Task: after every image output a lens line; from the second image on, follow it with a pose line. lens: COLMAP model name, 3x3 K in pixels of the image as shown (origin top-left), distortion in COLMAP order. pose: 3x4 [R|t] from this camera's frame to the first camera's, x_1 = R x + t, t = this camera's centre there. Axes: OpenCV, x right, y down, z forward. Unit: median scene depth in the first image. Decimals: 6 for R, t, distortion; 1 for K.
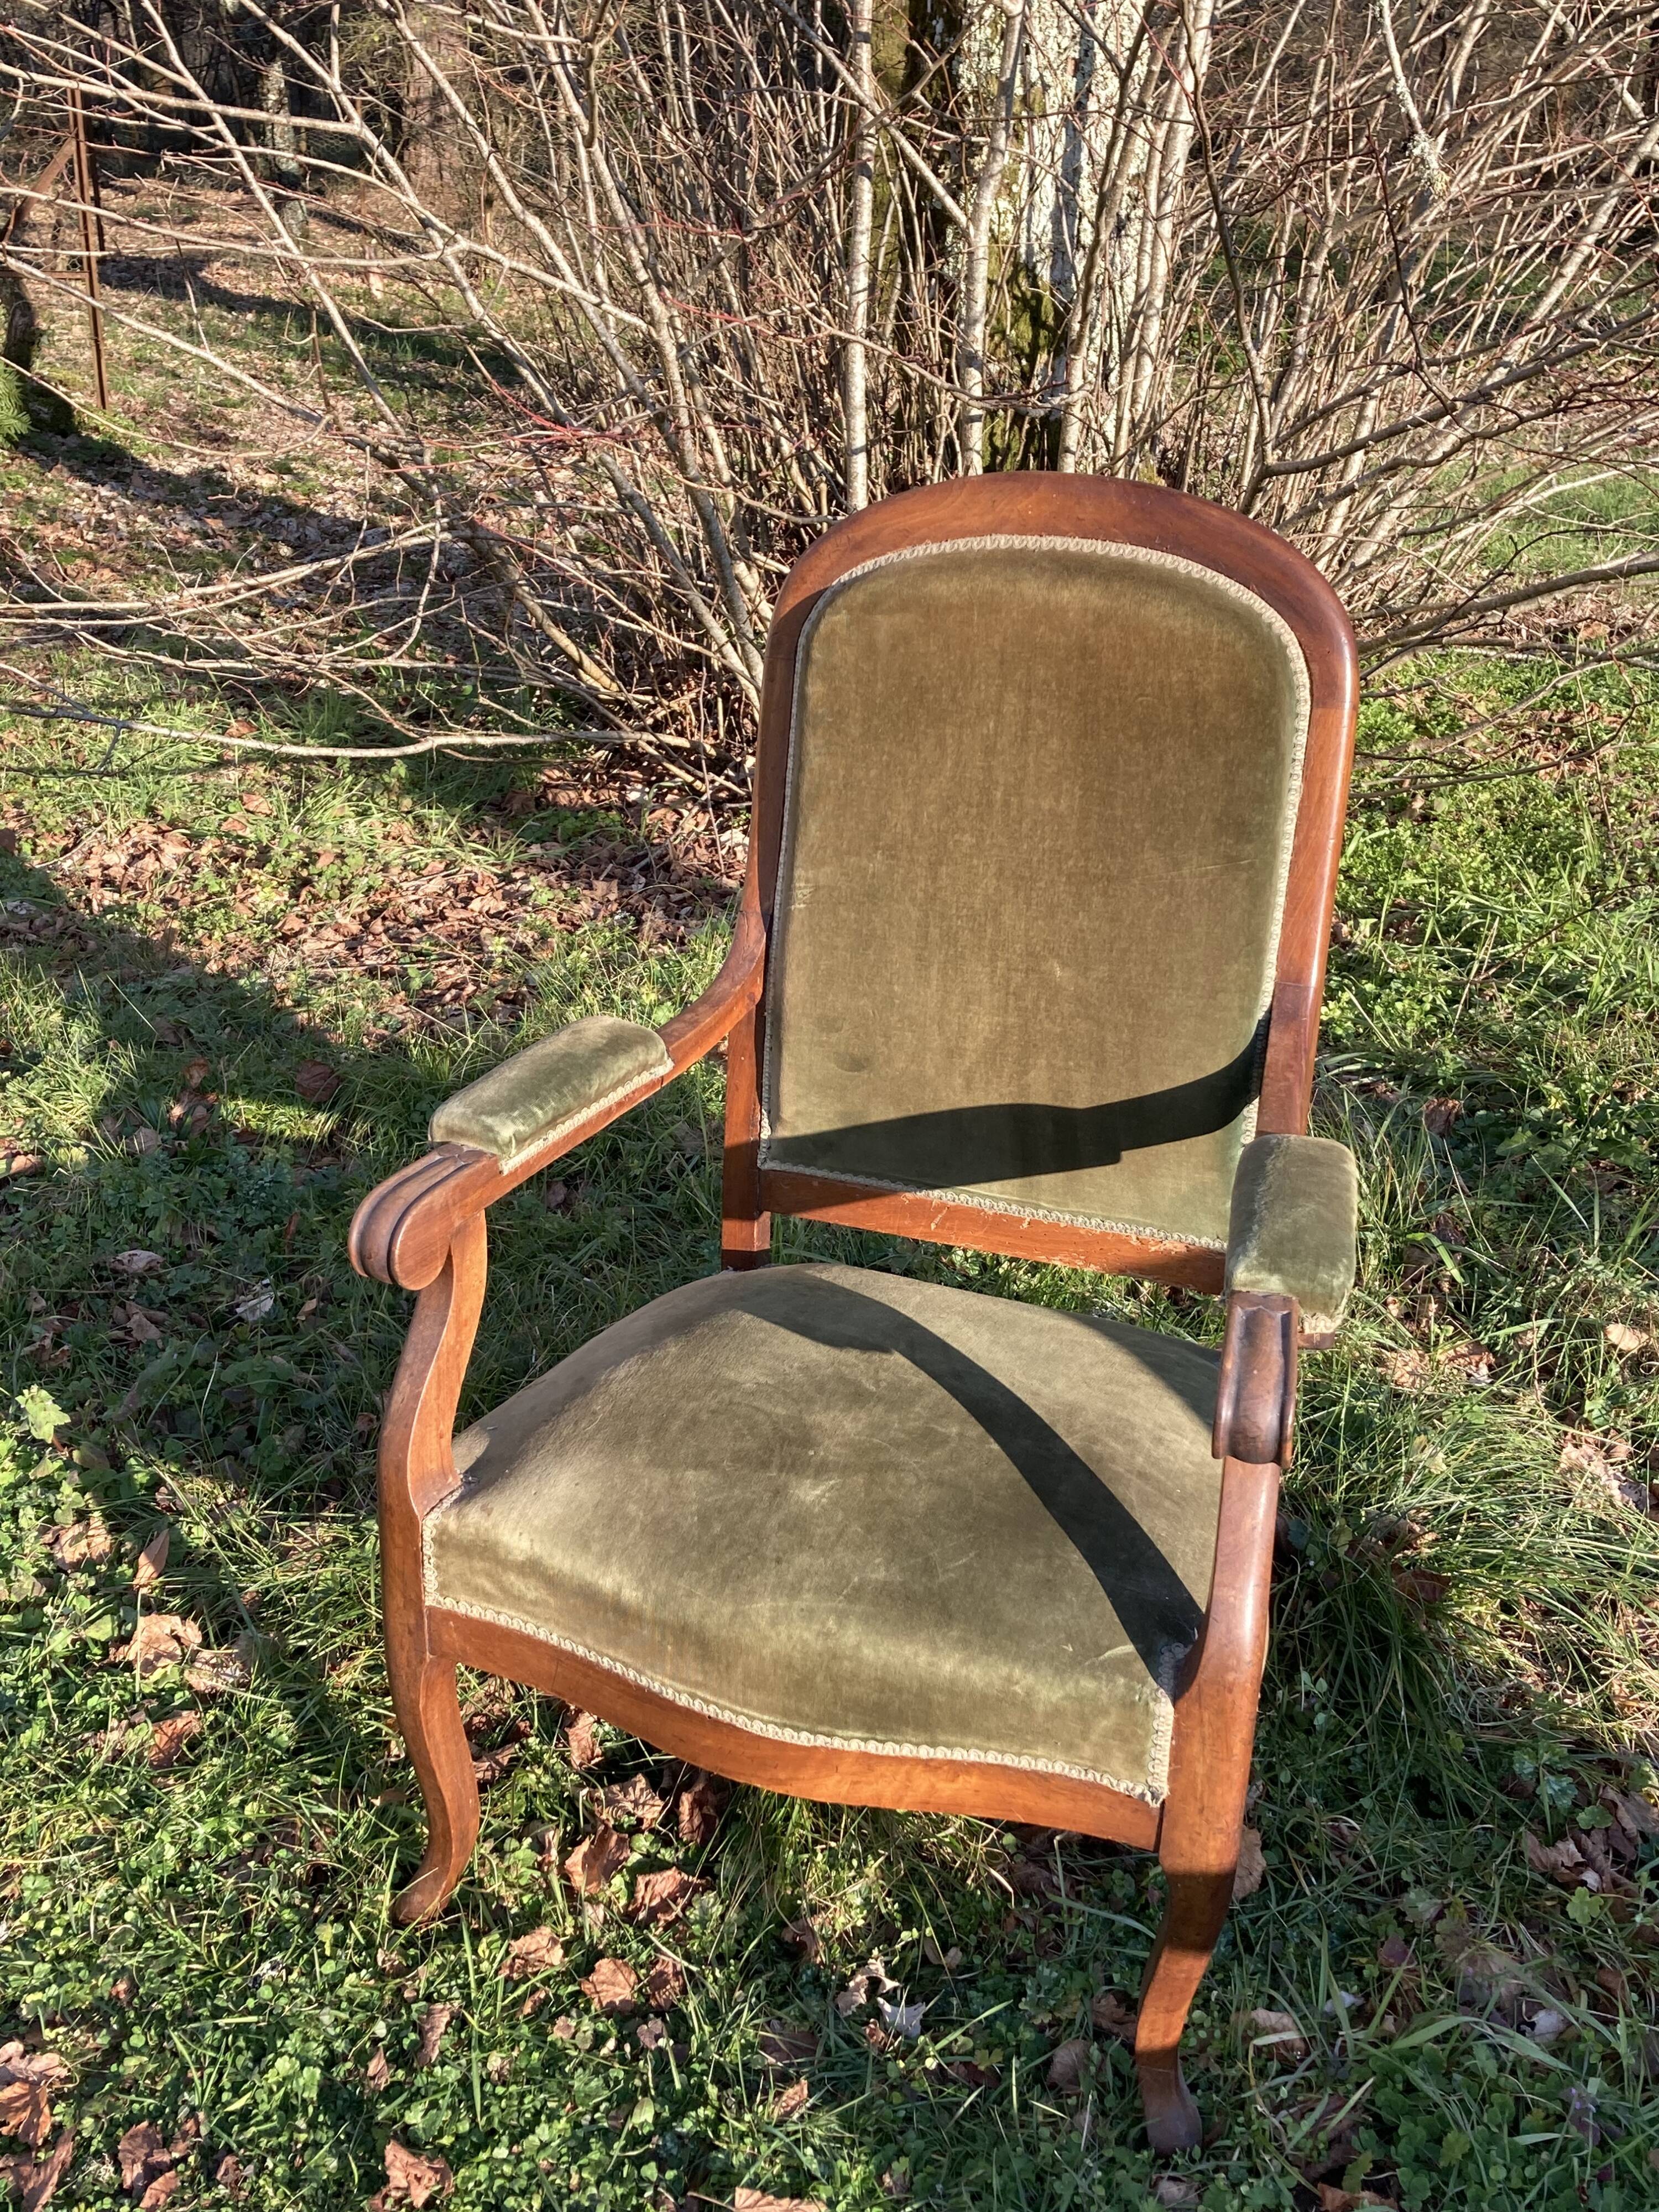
lens RADIAL K [[2308.2, 0, 792.7], [0, 2308.2, 1055.3], [0, 0, 1]] dist [0.020608, 0.000000]
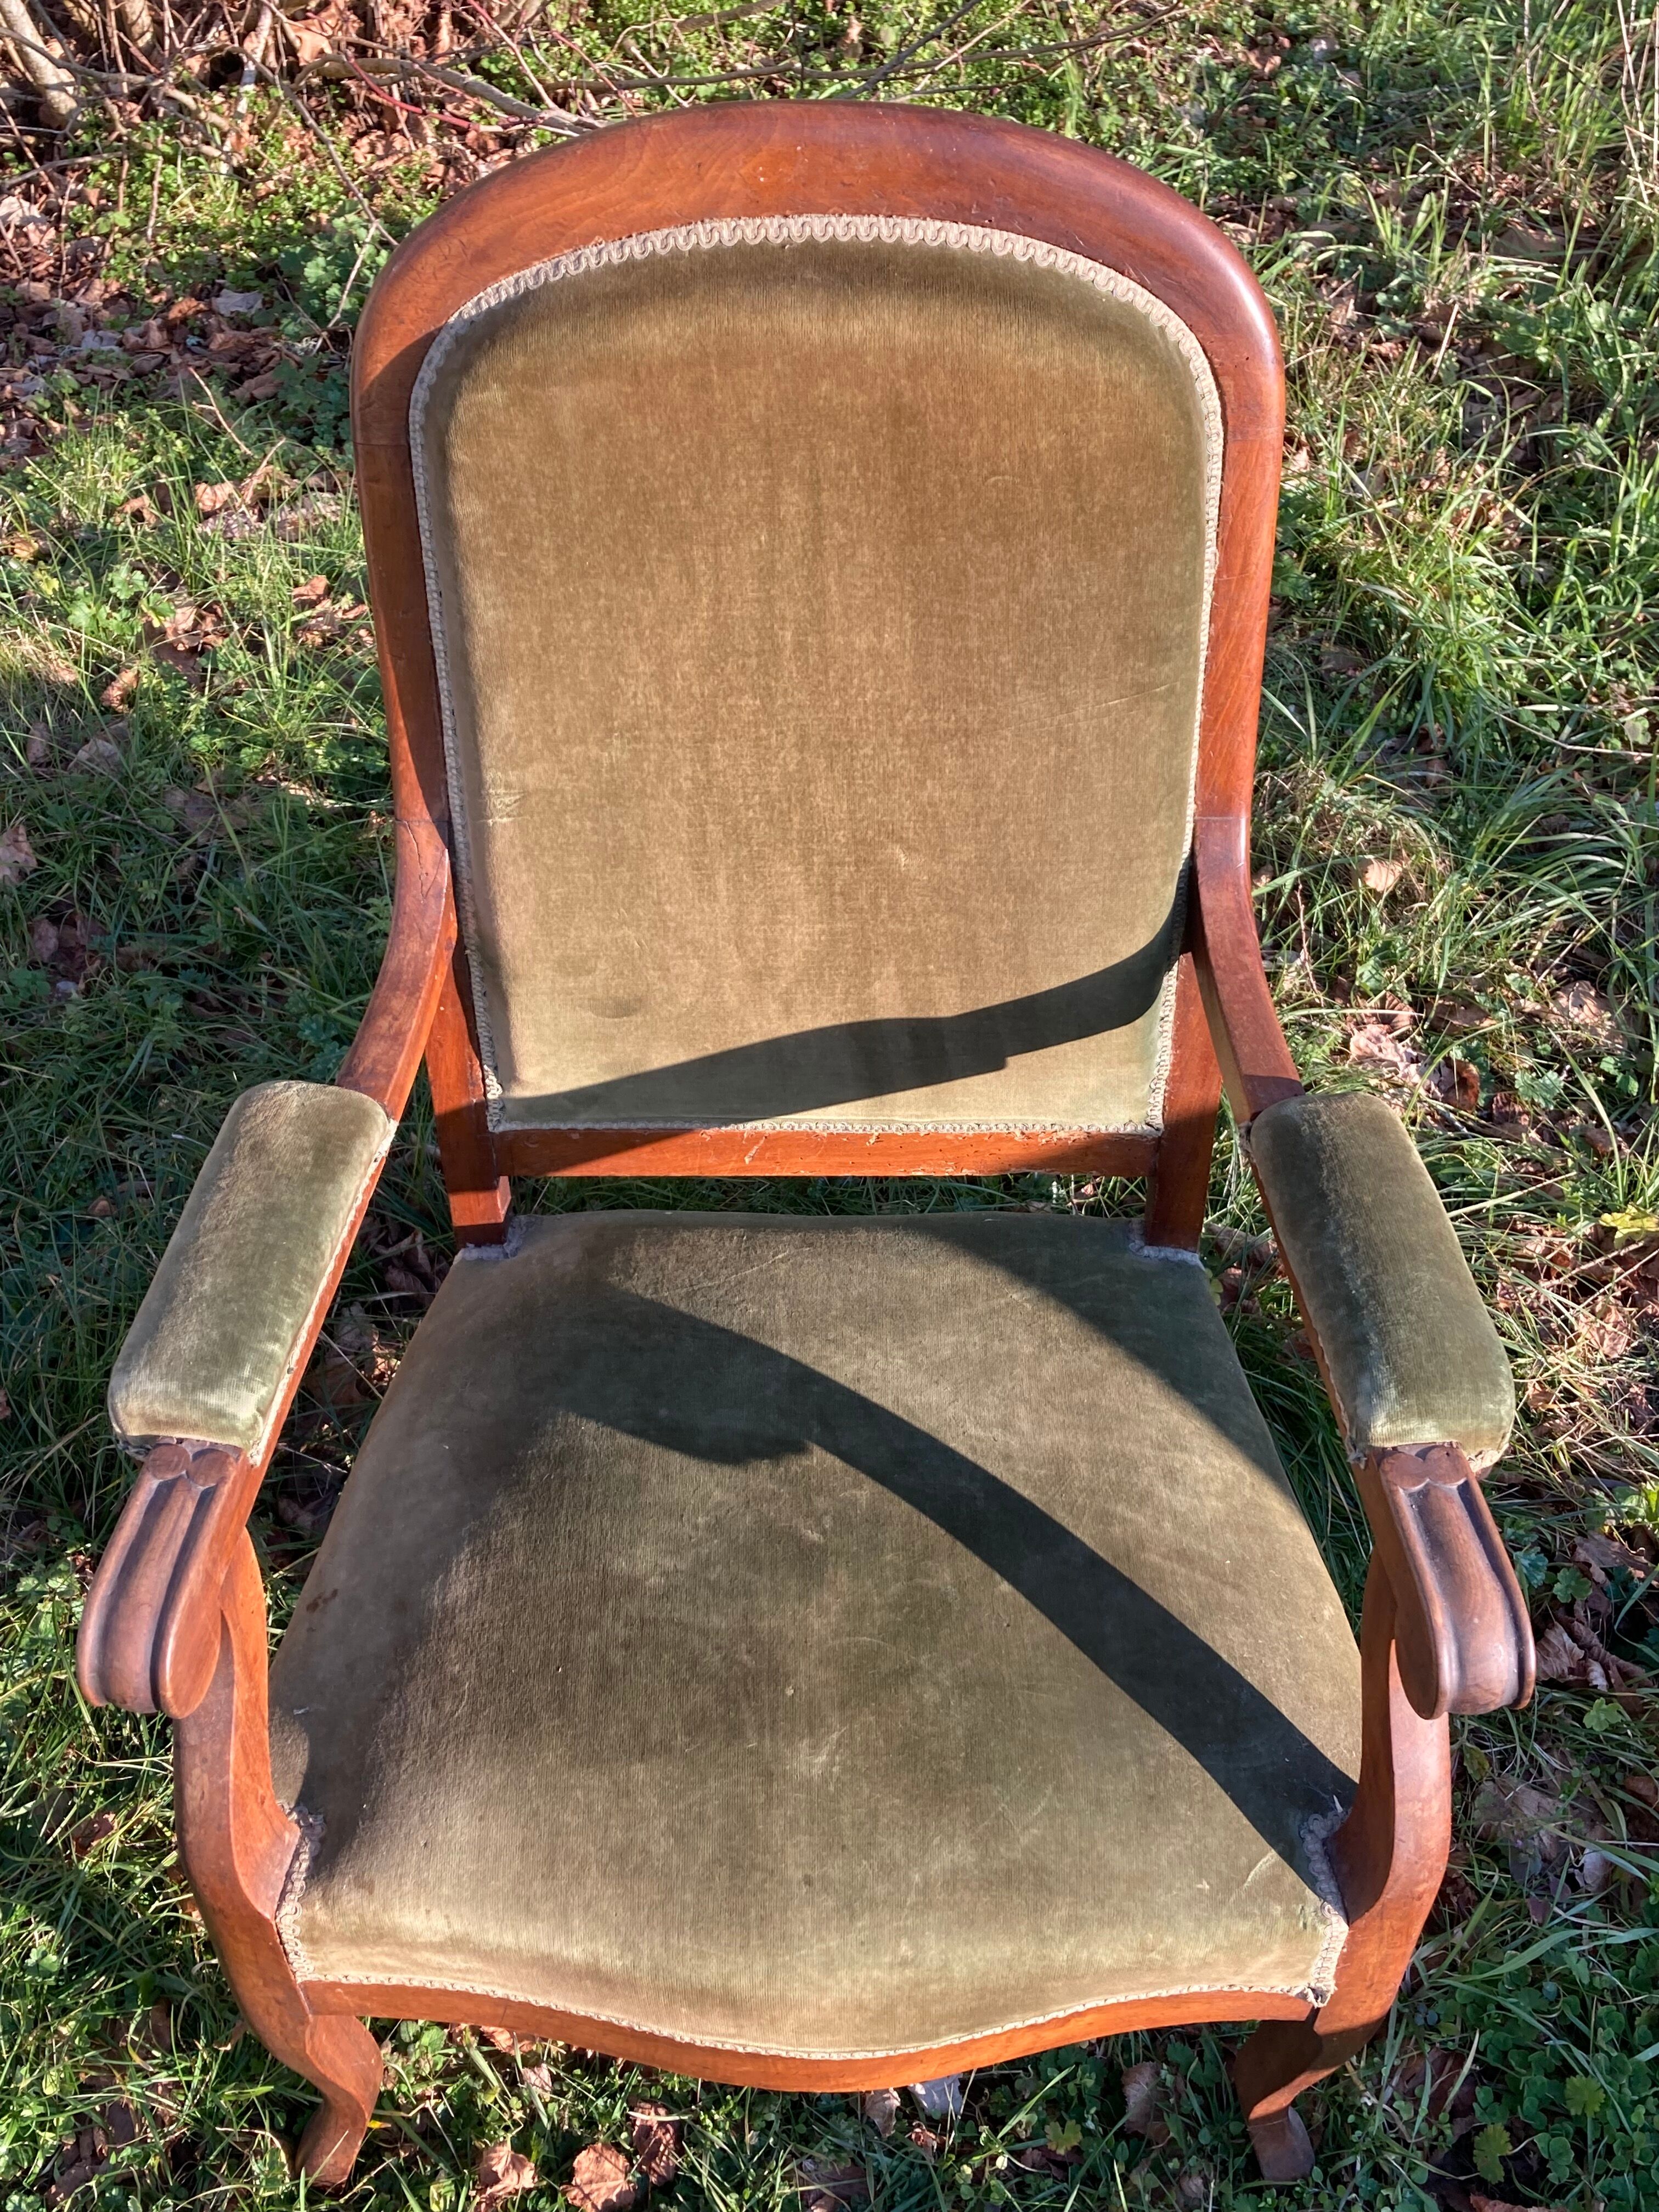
lens RADIAL K [[2308.2, 0, 817.5], [0, 2308.2, 1082.1], [0, 0, 1]] dist [0.020608, 0.000000]
pose [[0.934350, -0.264357, 0.238966, -0.098280], [0.152318, 0.902507, 0.402840, -0.269502], [-0.322162, -0.339995, 0.883524, 0.370713]]
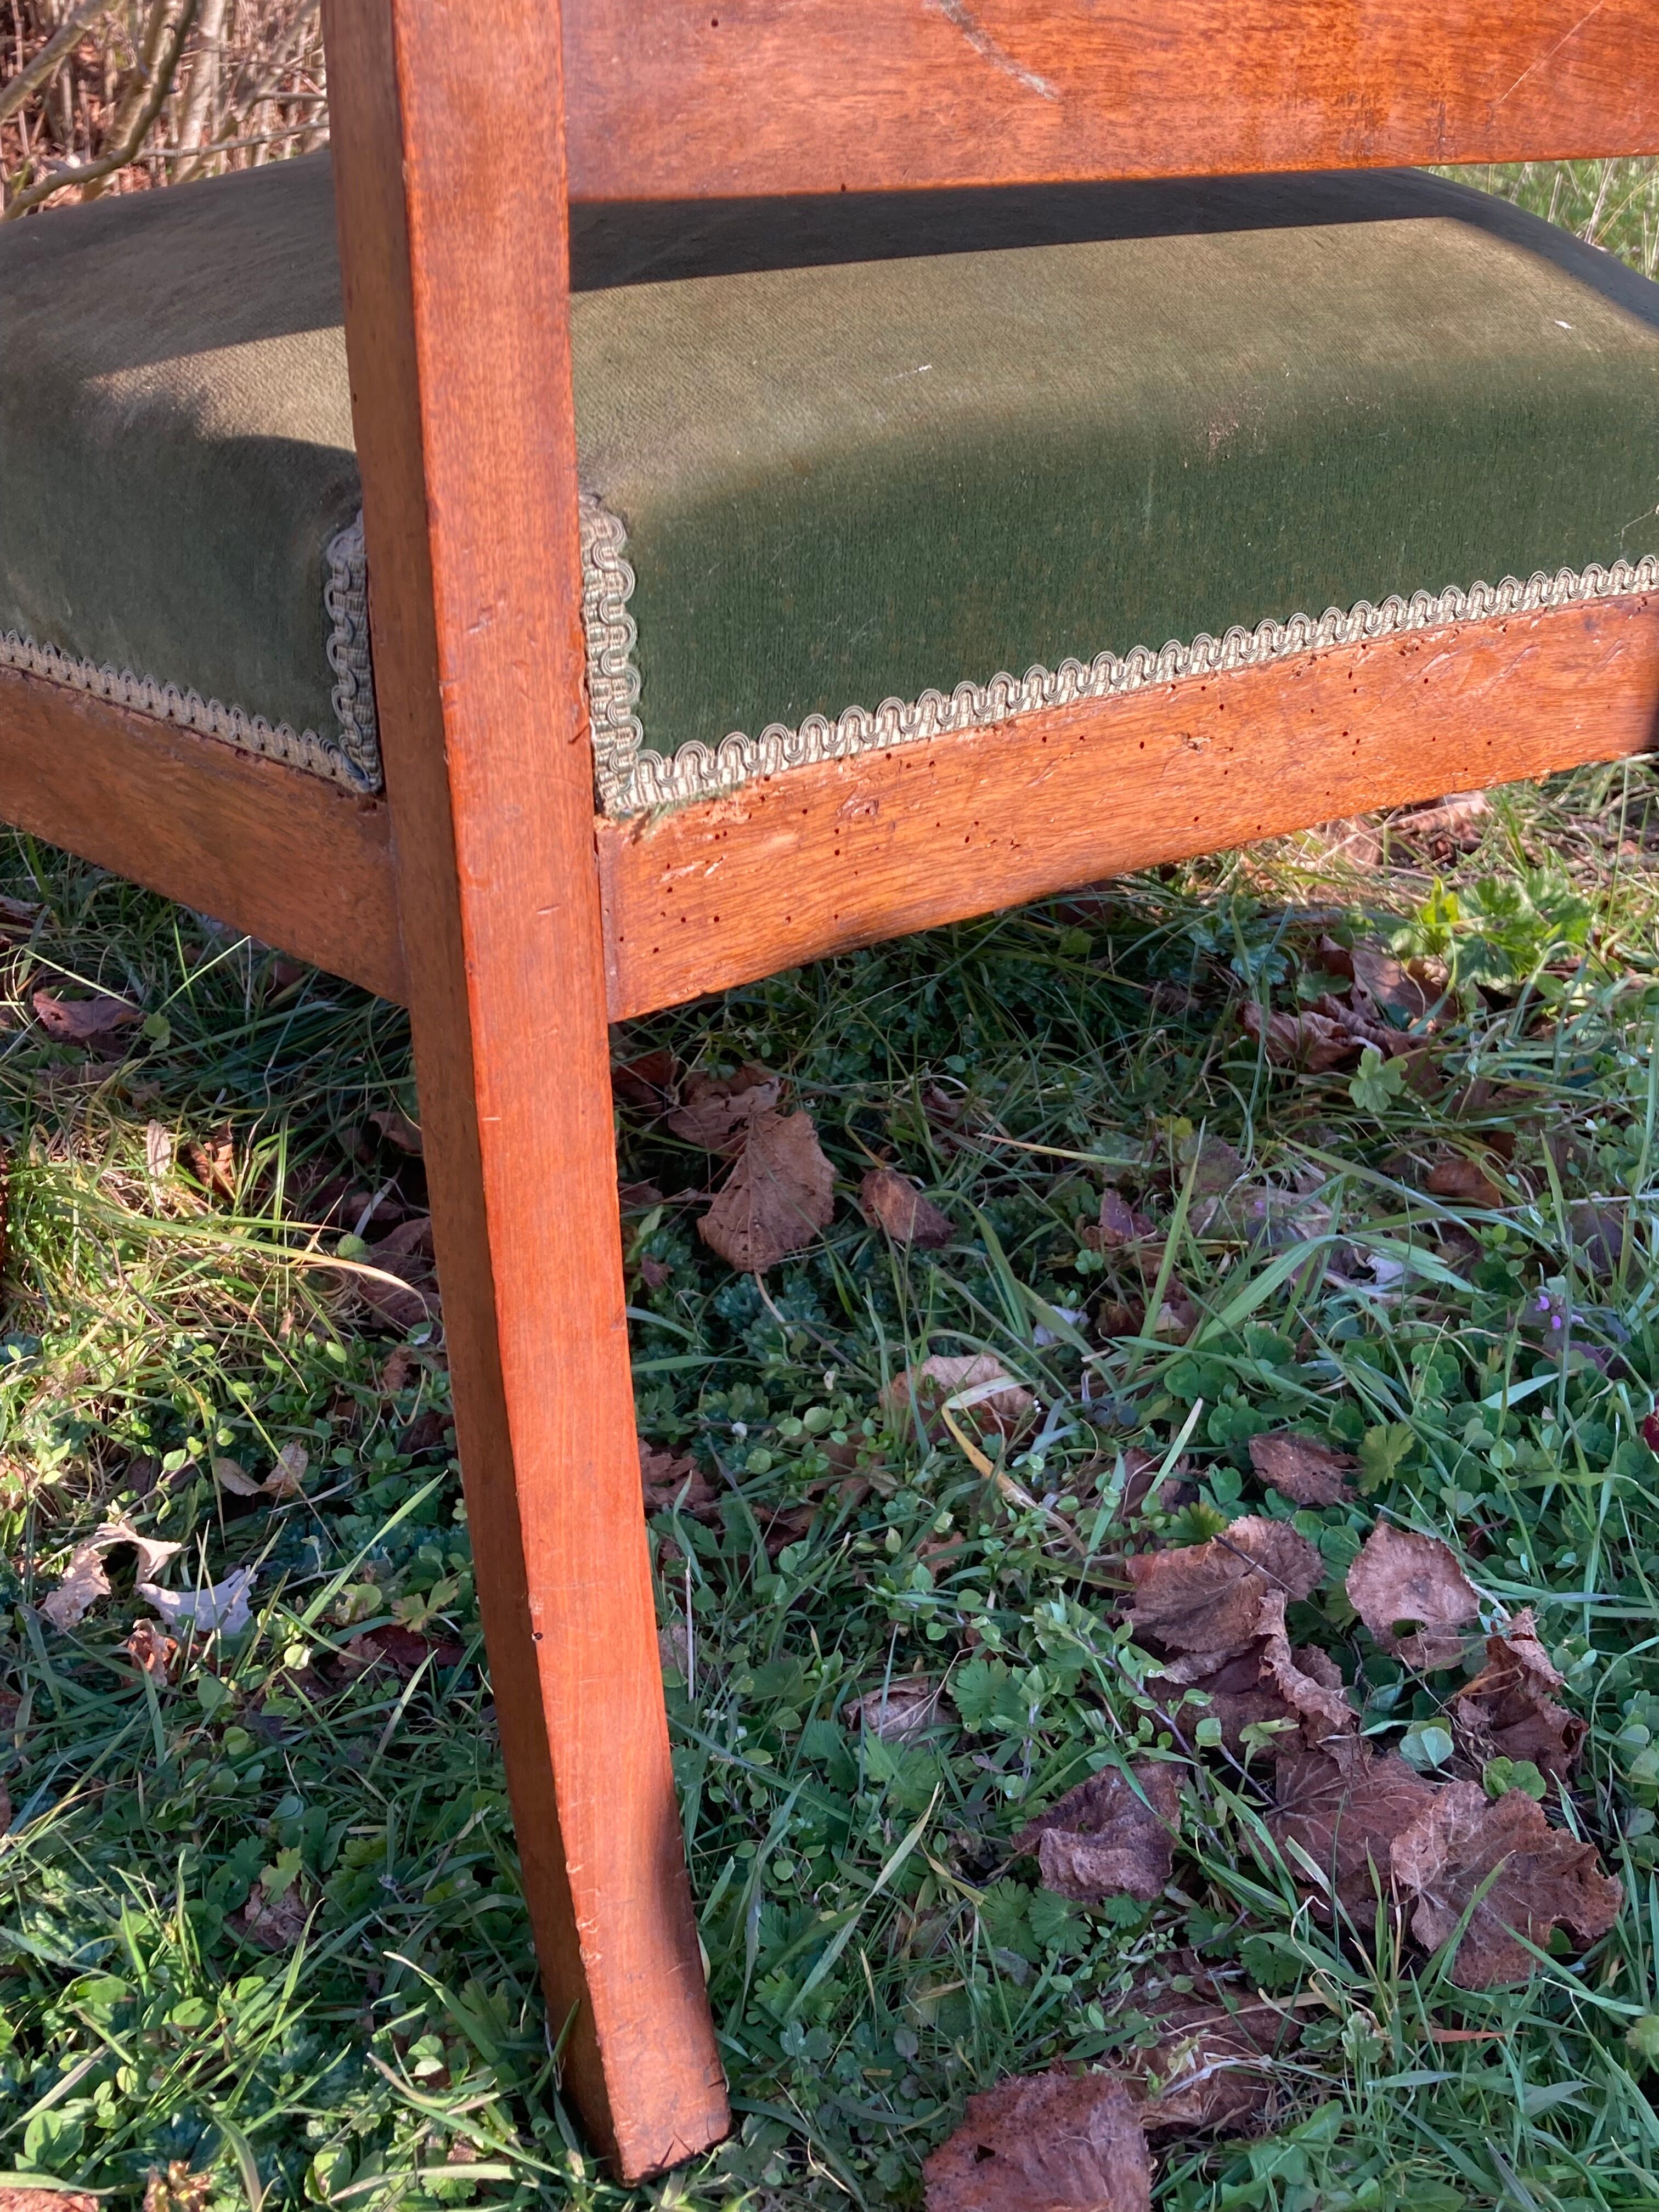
lens RADIAL K [[2308.2, 0, 875.1], [0, 2308.2, 1096.3], [0, 0, 1]] dist [0.020608, 0.000000]
pose [[0.893070, -0.196383, 0.404795, 0.001448], [0.173855, 0.980455, 0.092096, 0.291904], [-0.414970, -0.011872, 0.909758, 0.527305]]
